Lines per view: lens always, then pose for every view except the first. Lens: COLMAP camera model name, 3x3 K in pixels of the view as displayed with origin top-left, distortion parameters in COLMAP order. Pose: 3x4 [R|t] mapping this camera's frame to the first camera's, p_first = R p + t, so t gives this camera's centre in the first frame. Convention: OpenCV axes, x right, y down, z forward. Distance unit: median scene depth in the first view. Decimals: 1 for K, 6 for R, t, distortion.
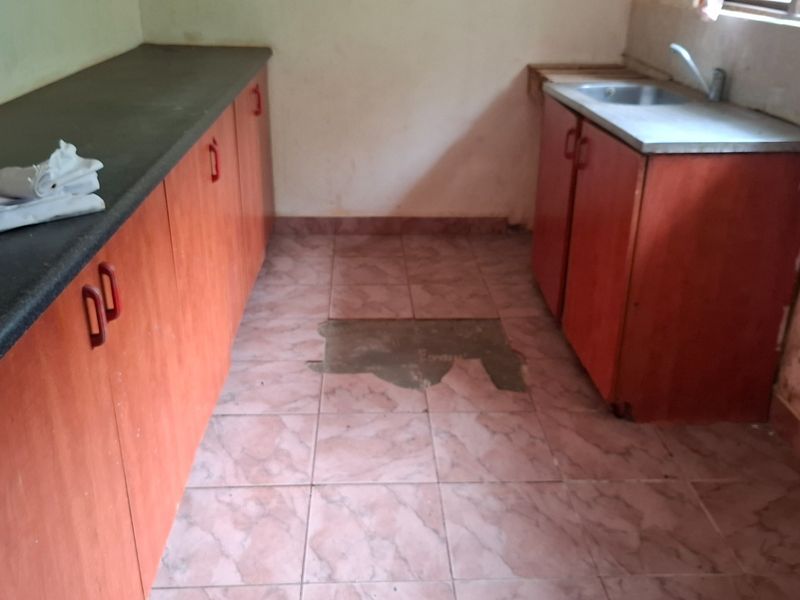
lens RADIAL K [[753.7, 0, 405.9], [0, 753.7, 288.5], [0, 0, 1]] dist [0.035103, 0.000000]
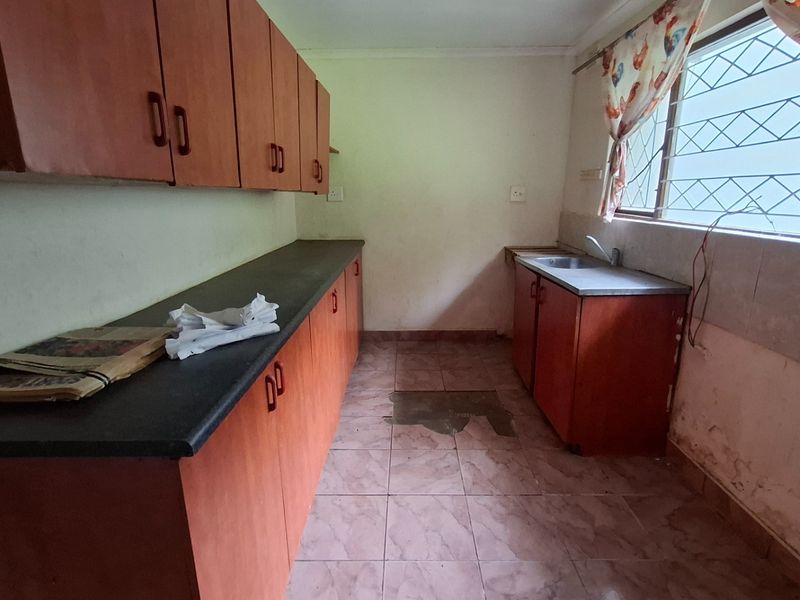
lens RADIAL K [[422.6, 0, 405.2], [0, 422.6, 298.0], [0, 0, 1]] dist [-0.016842, 0.003670]
pose [[0.998107, -0.009026, -0.060827, -0.025650], [-0.001310, 0.985823, -0.167781, -0.009340], [0.061479, 0.167543, 0.983946, 0.021465]]
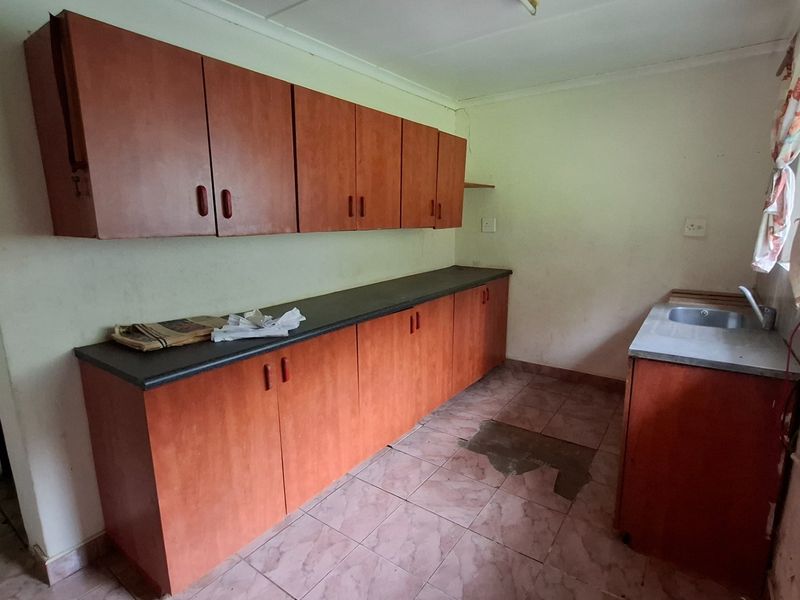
lens RADIAL K [[422.6, 0, 404.4], [0, 422.6, 295.1], [0, 0, 1]] dist [-0.016842, 0.003670]
pose [[0.782082, 0.088814, -0.616814, 0.425627], [-0.224436, 0.963515, -0.145835, -0.067448], [0.581357, 0.252490, 0.773481, 0.064969]]
